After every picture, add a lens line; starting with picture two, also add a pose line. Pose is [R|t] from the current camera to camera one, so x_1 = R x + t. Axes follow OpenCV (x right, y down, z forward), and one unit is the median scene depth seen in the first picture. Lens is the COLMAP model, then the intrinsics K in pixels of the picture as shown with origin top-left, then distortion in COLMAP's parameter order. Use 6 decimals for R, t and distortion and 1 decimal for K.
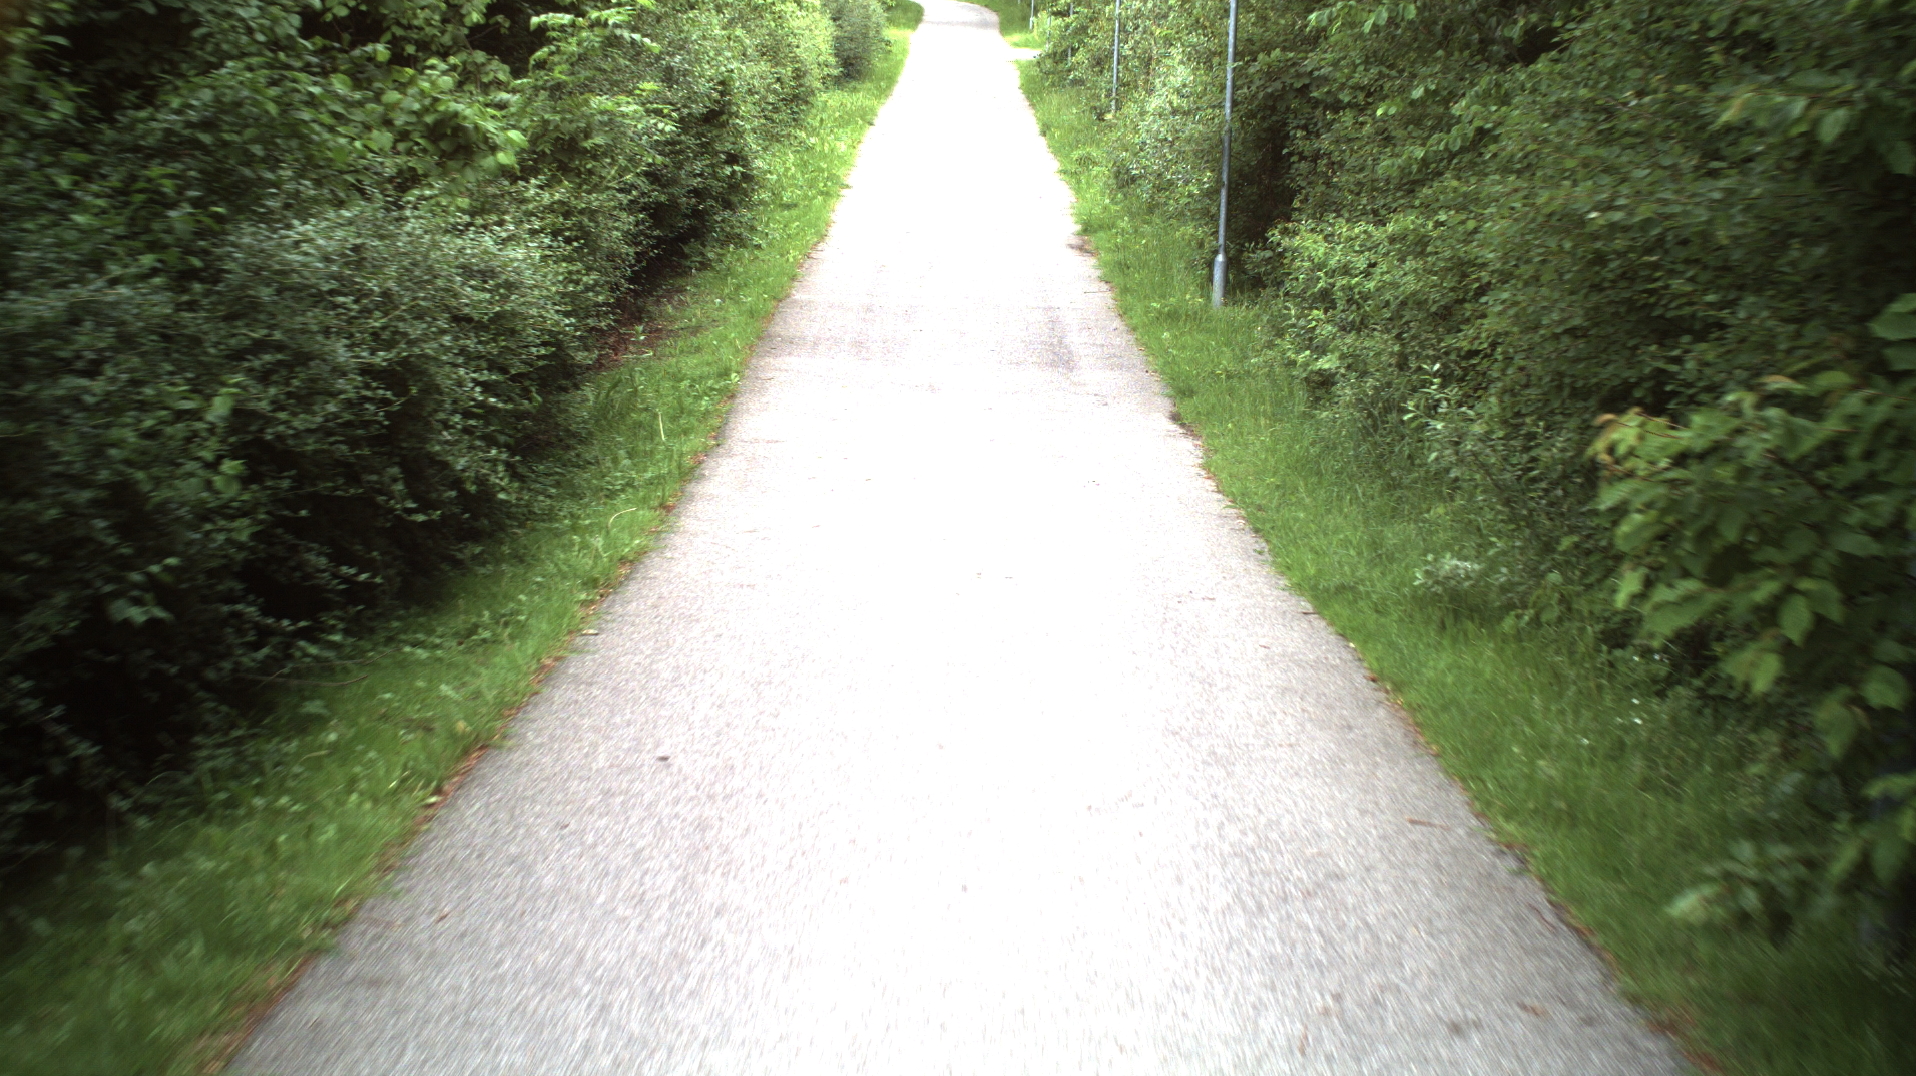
lens RADIAL K [[3339.0, 0, 958.0], [0, 3339.0, 538.0], [0, 0, 1]] dist [-0.245396, 0.048969]
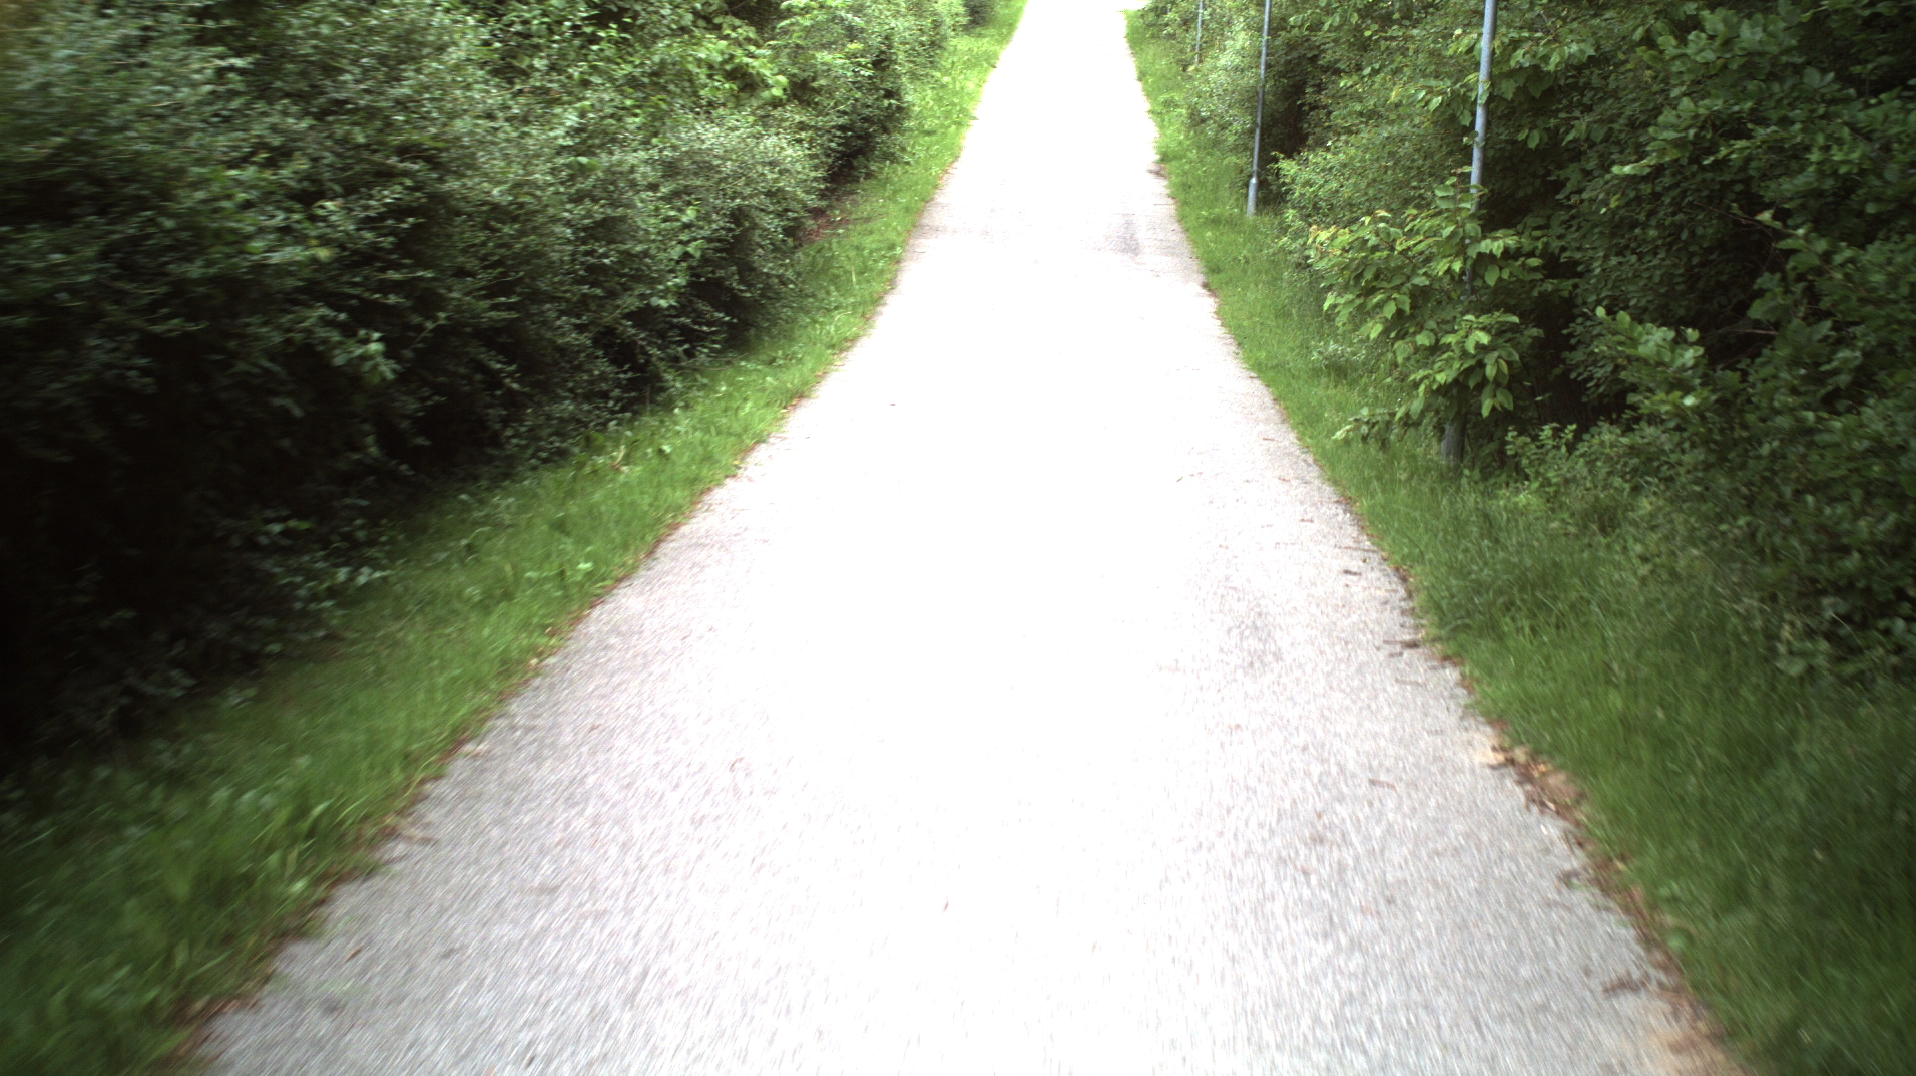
lens RADIAL K [[3339.0, 0, 958.0], [0, 3339.0, 538.0], [0, 0, 1]] dist [-0.245396, 0.048969]
pose [[0.998967, 0.033838, -0.030335, 0.004874], [-0.033240, 0.999247, 0.020016, 0.039095], [0.030990, -0.018987, 0.999339, -0.365691]]
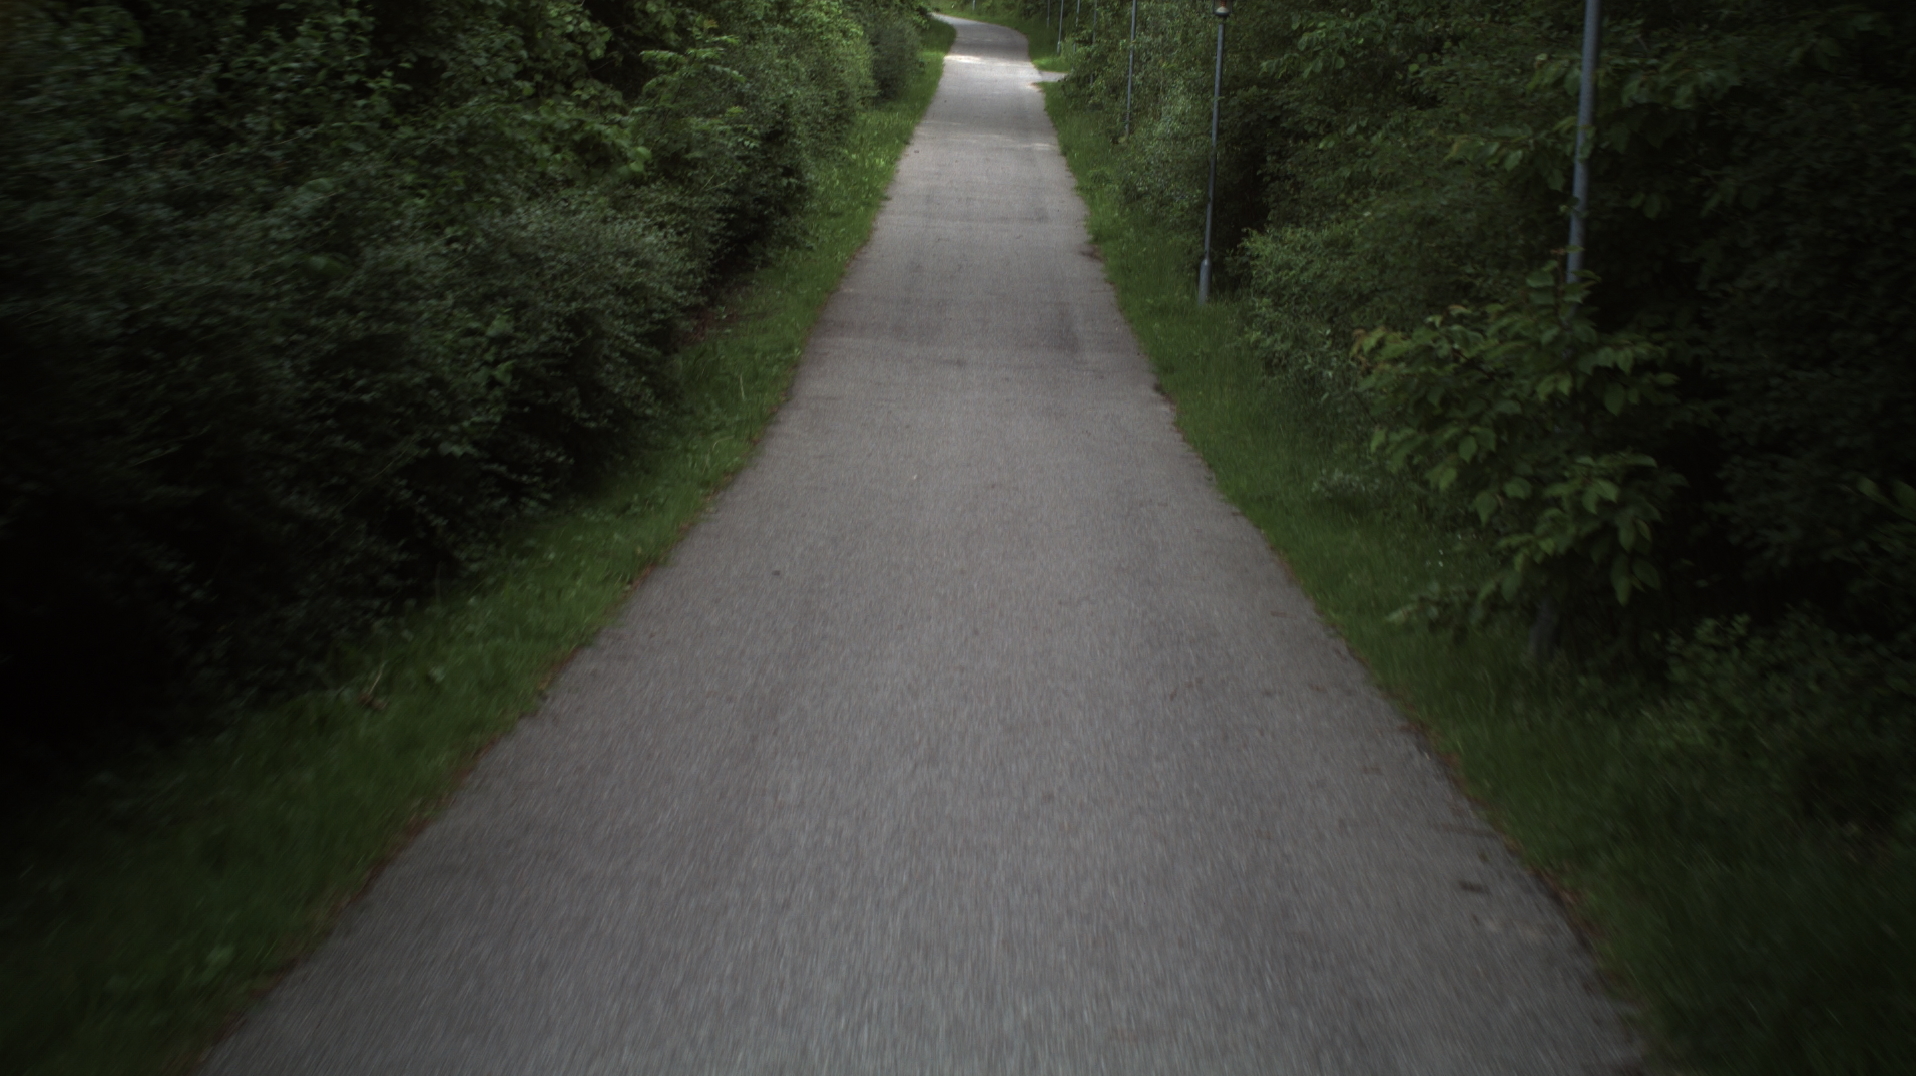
lens RADIAL K [[3333.2, 0, 892.3], [0, 3333.2, 538.9], [0, 0, 1]] dist [-0.191854, 0.110844]
pose [[0.999502, 0.016702, -0.026784, 0.001192], [-0.016823, 0.999849, -0.004288, 0.021232], [0.026709, 0.004737, 0.999632, -0.183296]]
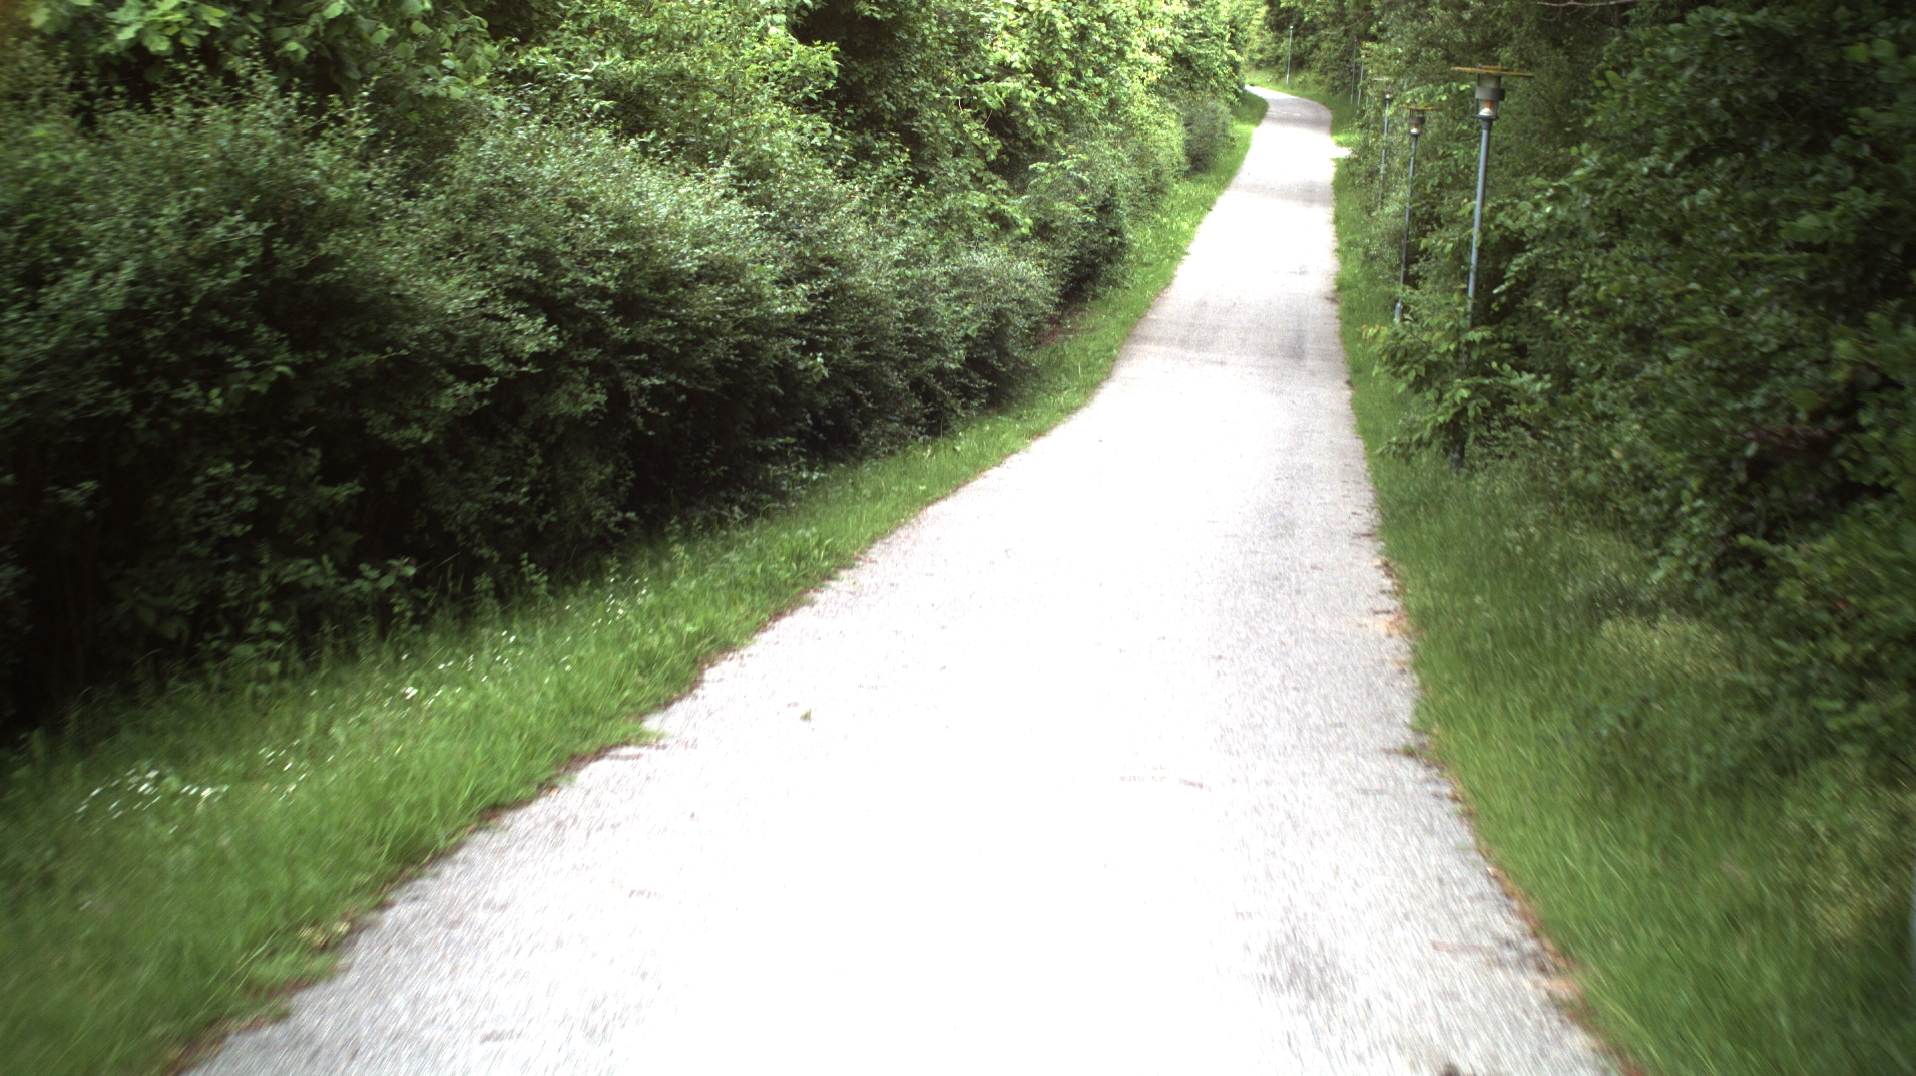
lens RADIAL K [[3339.0, 0, 958.0], [0, 3339.0, 538.0], [0, 0, 1]] dist [-0.245396, 0.048969]
pose [[0.993532, 0.051177, -0.101371, 0.034163], [-0.053205, 0.998432, -0.017405, 0.079392], [0.100321, 0.022686, 0.994696, -0.735928]]
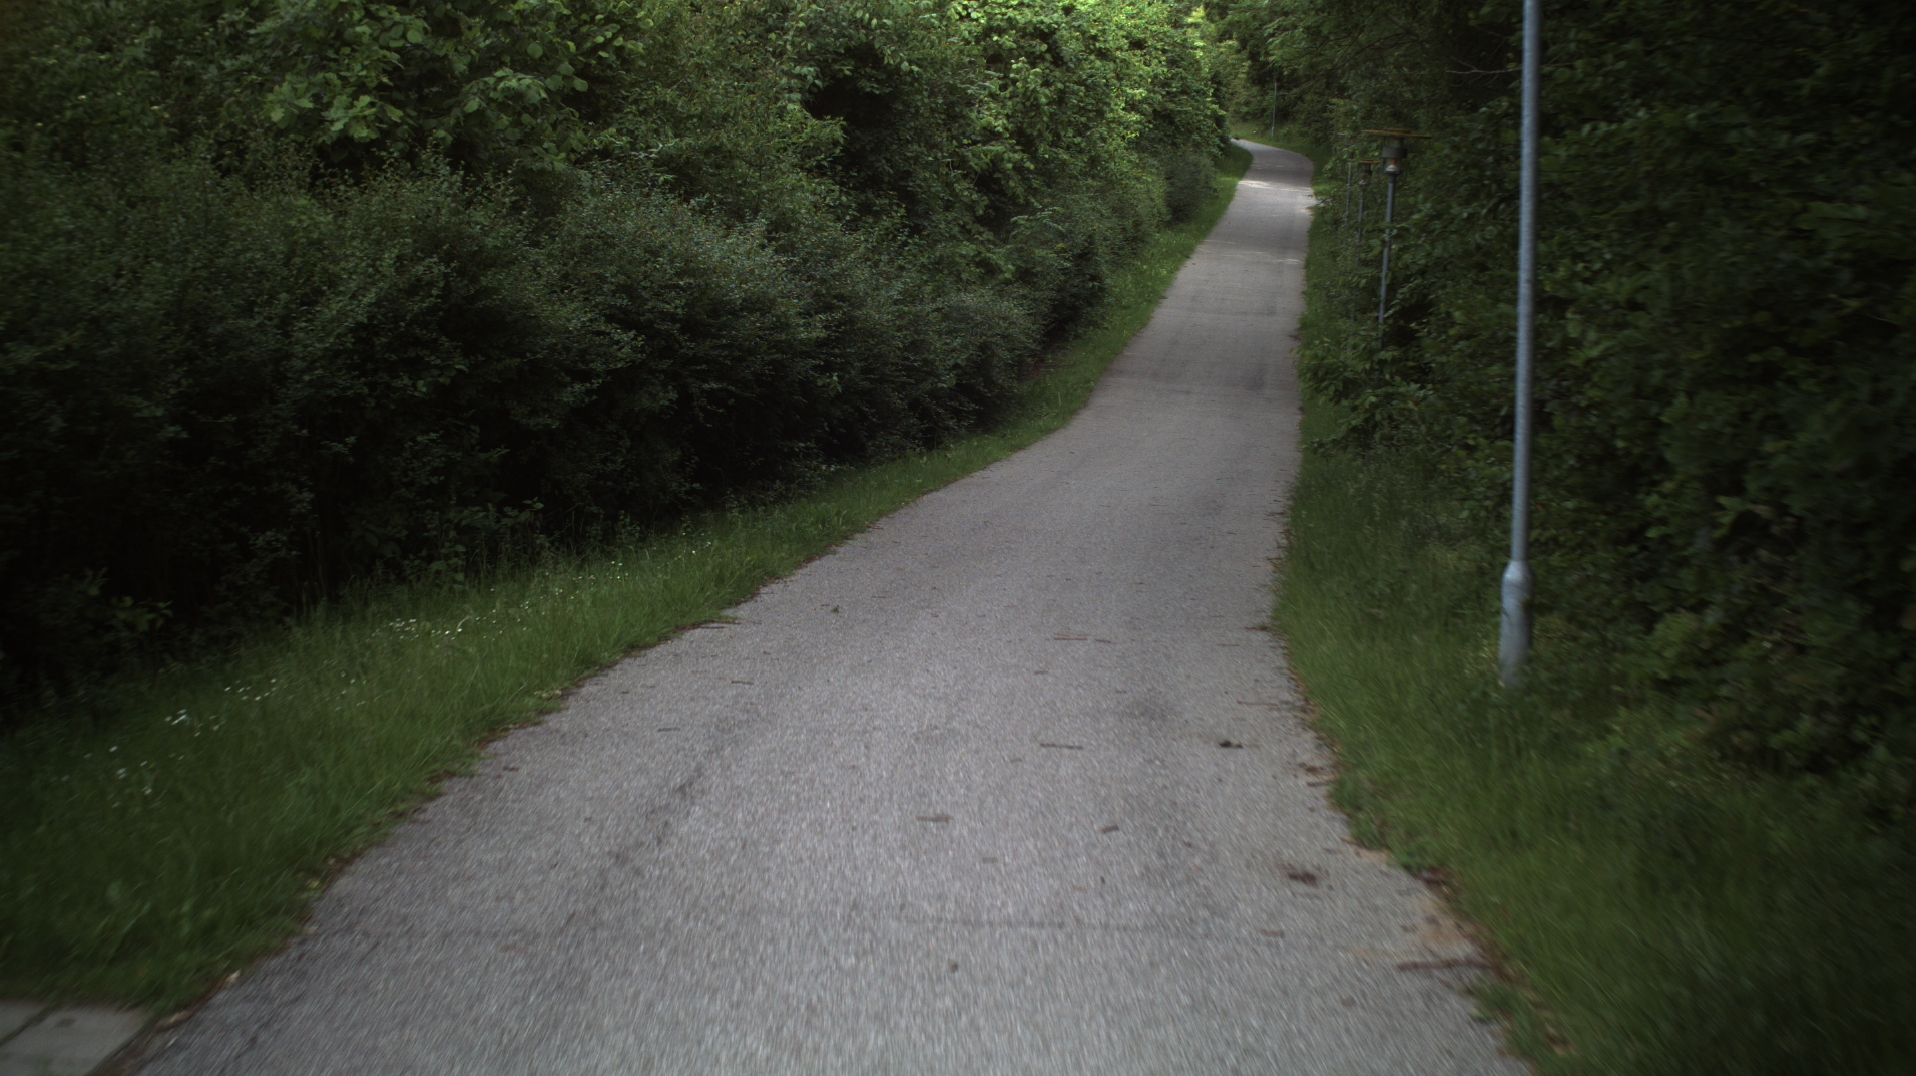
lens RADIAL K [[3339.0, 0, 958.0], [0, 3339.0, 538.0], [0, 0, 1]] dist [-0.245396, 0.048969]
pose [[0.994017, 0.037248, -0.102676, 0.057342], [-0.040865, 0.998608, -0.033357, 0.103465], [0.101290, 0.037354, 0.994155, -0.920050]]
